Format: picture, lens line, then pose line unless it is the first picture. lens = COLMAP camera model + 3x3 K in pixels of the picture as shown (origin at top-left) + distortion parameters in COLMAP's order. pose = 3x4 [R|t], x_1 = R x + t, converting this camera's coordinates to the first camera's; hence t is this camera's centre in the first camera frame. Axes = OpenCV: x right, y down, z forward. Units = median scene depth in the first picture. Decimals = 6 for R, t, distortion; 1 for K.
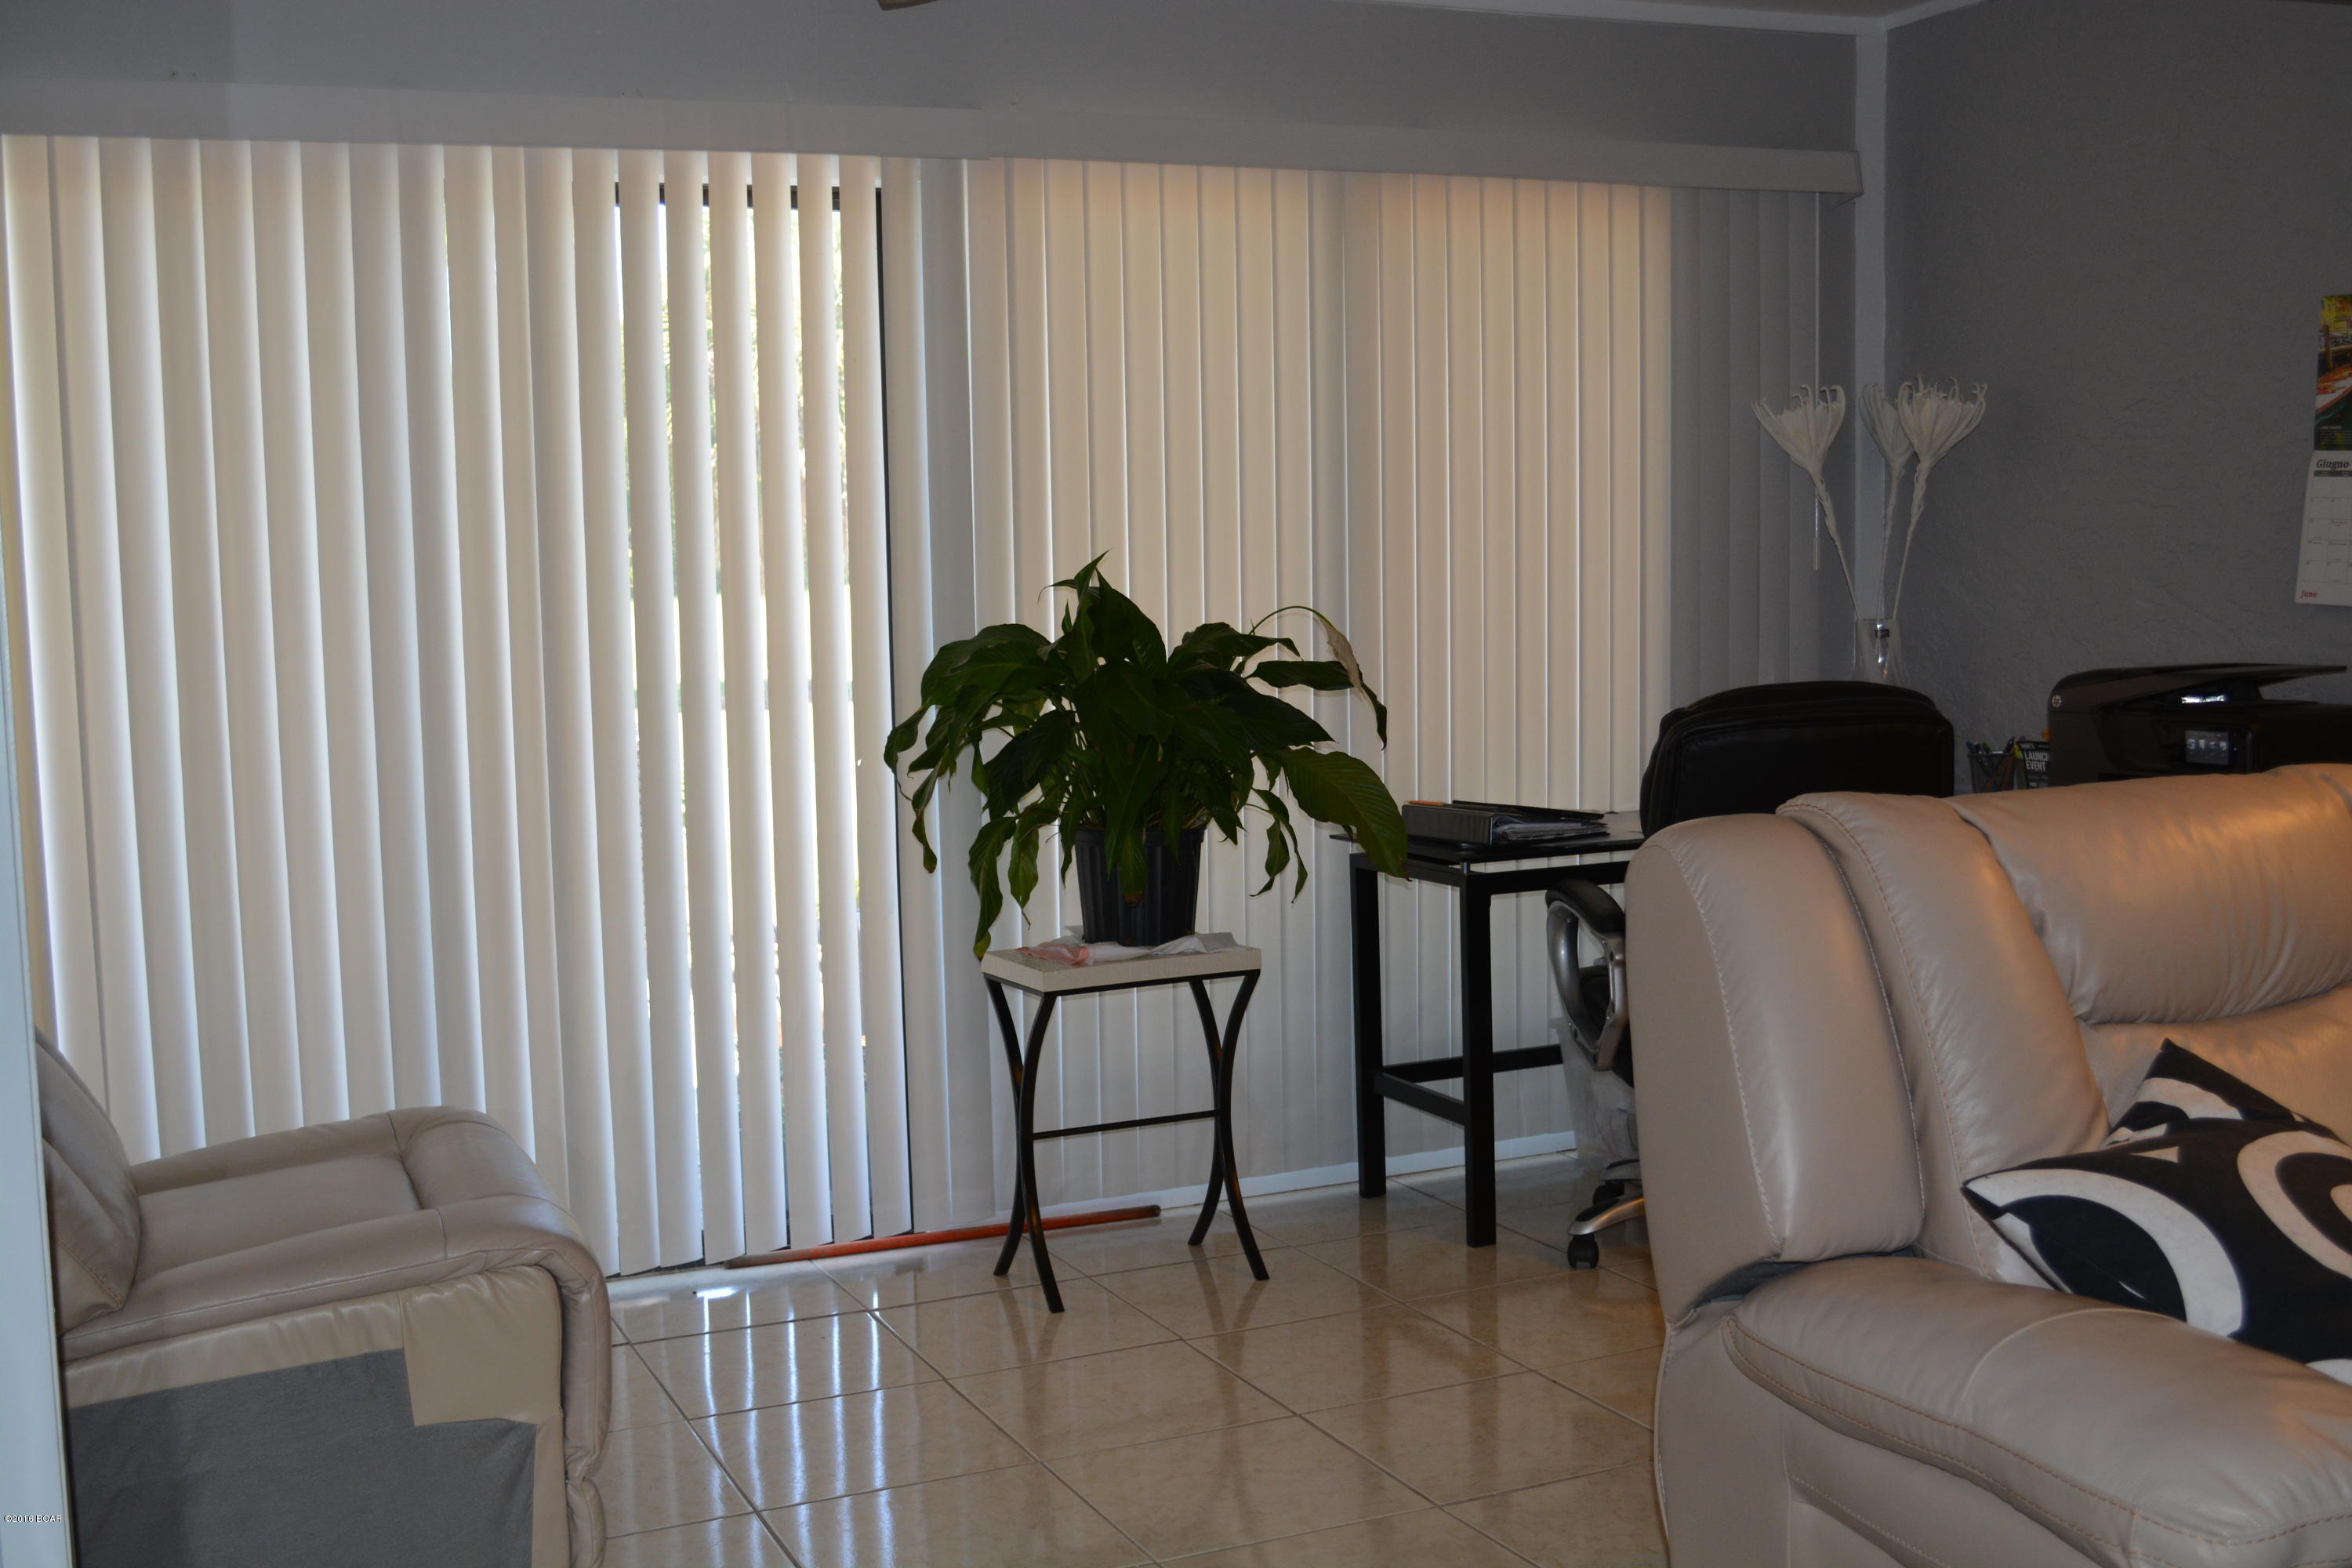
lens RADIAL K [[2544.6, 0, 1173.6], [0, 2544.6, 855.7], [0, 0, 1]] dist [-0.031107, -0.020560]
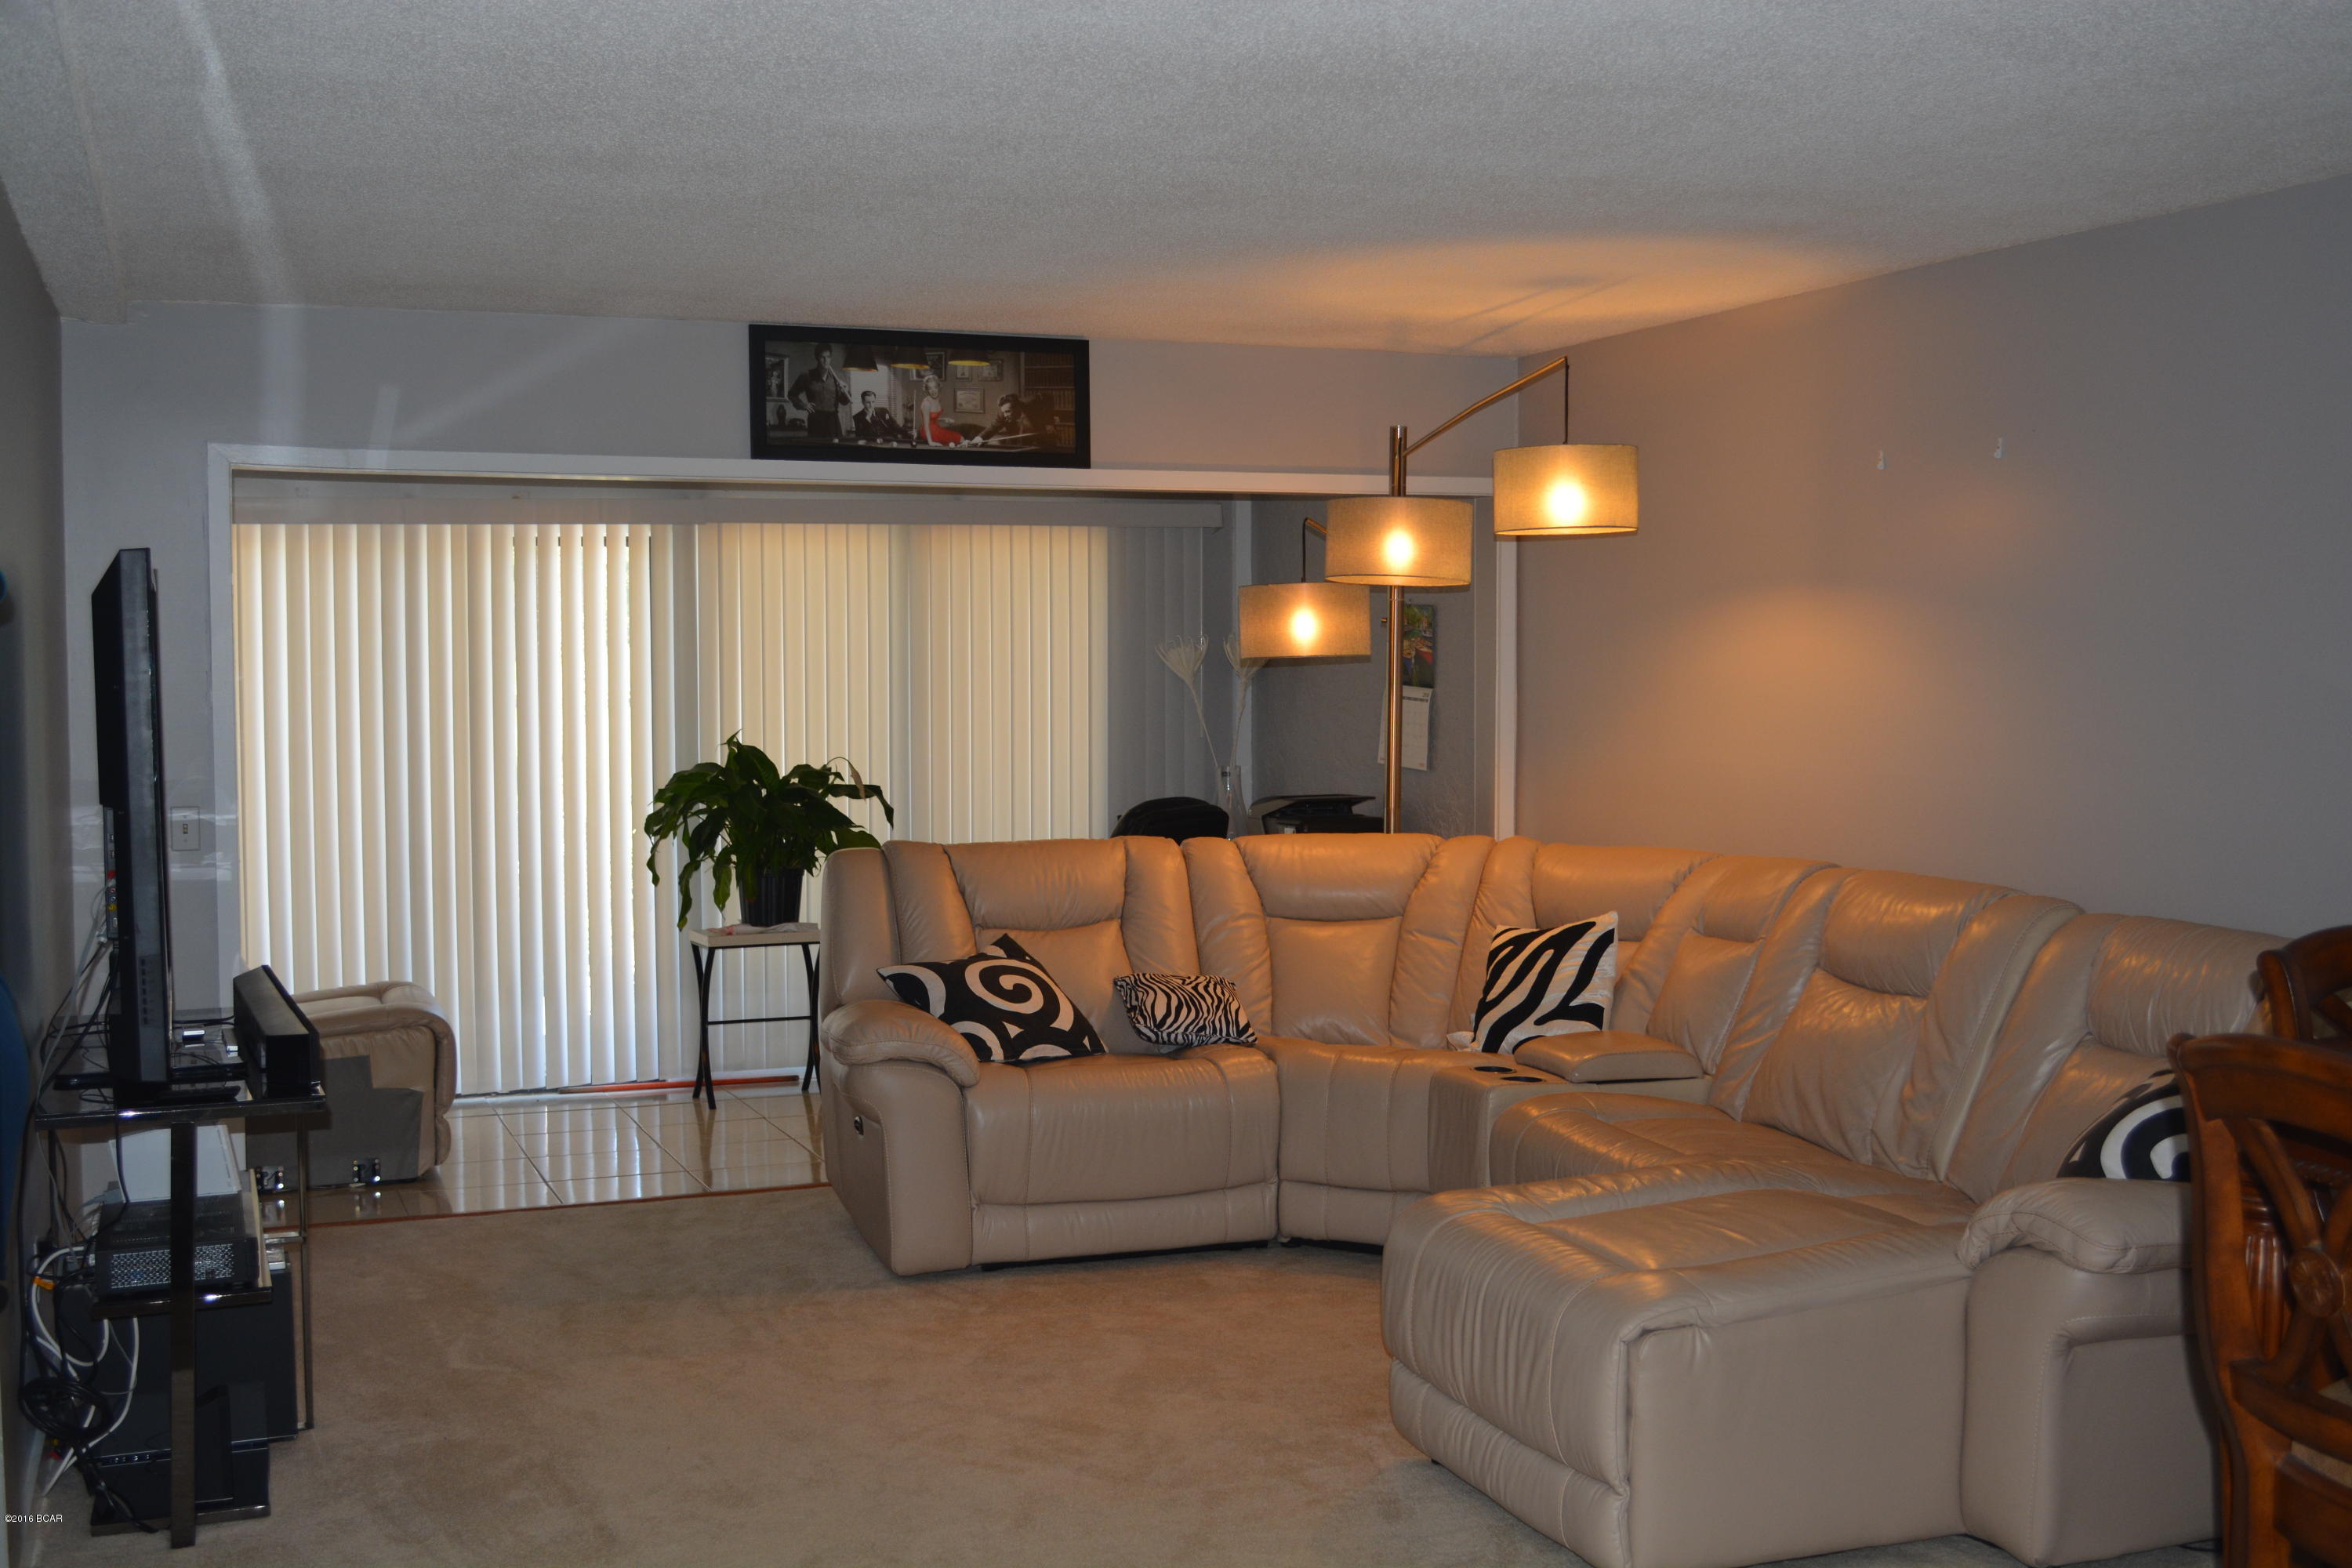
lens RADIAL K [[2446.4, 0, 1176.0], [0, 2446.4, 784.0], [0, 0, 1]] dist [-0.034131, -0.005561]
pose [[0.999692, 0.021478, -0.012419, 0.331125], [-0.022263, 0.997506, -0.066982, 0.045734], [0.010950, 0.067237, 0.997677, -0.903959]]
